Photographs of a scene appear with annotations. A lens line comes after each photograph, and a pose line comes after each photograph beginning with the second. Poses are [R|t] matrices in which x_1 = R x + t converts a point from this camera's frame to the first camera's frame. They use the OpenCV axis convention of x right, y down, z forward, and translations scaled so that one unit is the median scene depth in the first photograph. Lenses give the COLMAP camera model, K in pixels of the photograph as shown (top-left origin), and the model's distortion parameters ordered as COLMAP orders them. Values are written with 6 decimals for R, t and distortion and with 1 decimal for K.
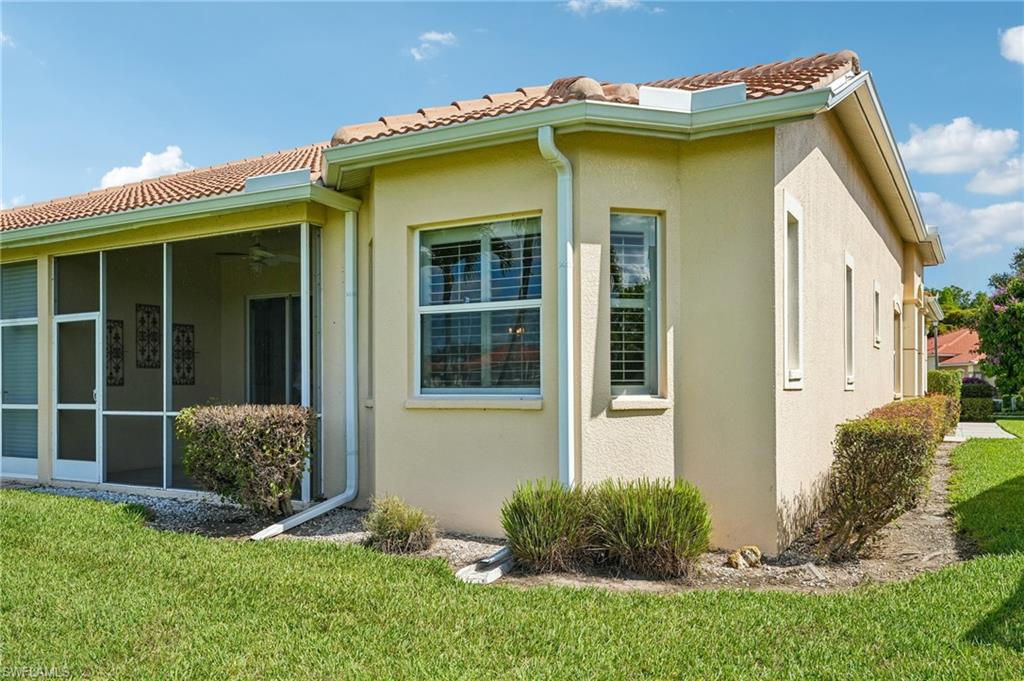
lens RADIAL K [[832.8, 0, 511.2], [0, 832.8, 383.7], [0, 0, 1]] dist [-0.001495, 0.000030]
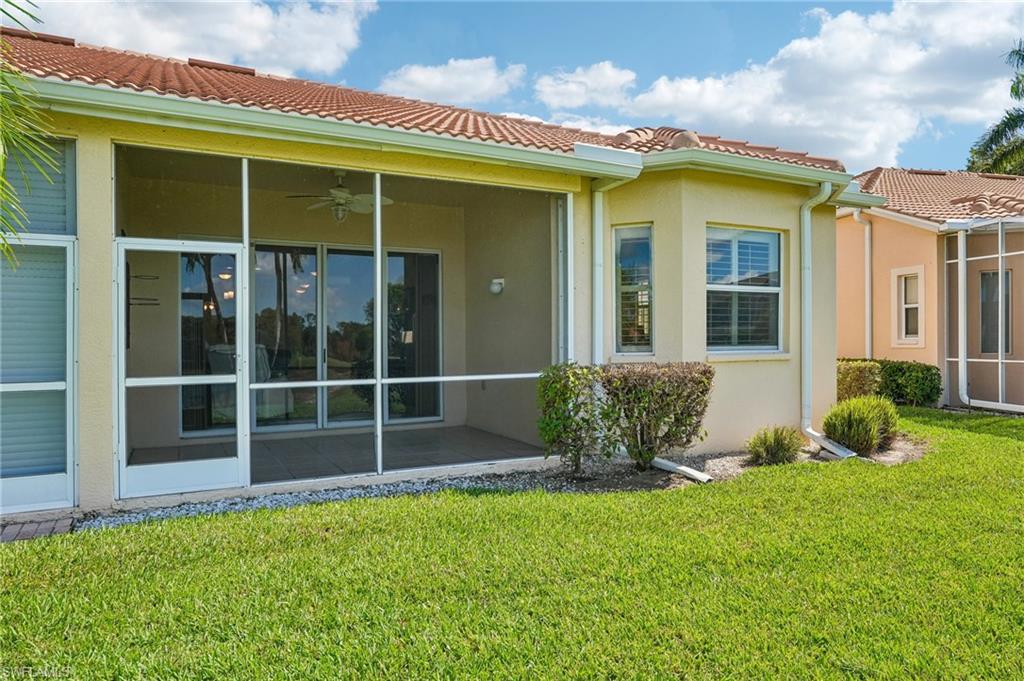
lens RADIAL K [[661.9, 0, 511.8], [0, 661.9, 345.3], [0, 0, 1]] dist [-0.001928, -0.000831]
pose [[0.545975, -0.004678, 0.837788, -0.840052], [0.005101, 0.999984, 0.002260, -0.000414], [-0.837786, 0.003039, 0.545990, 0.503559]]
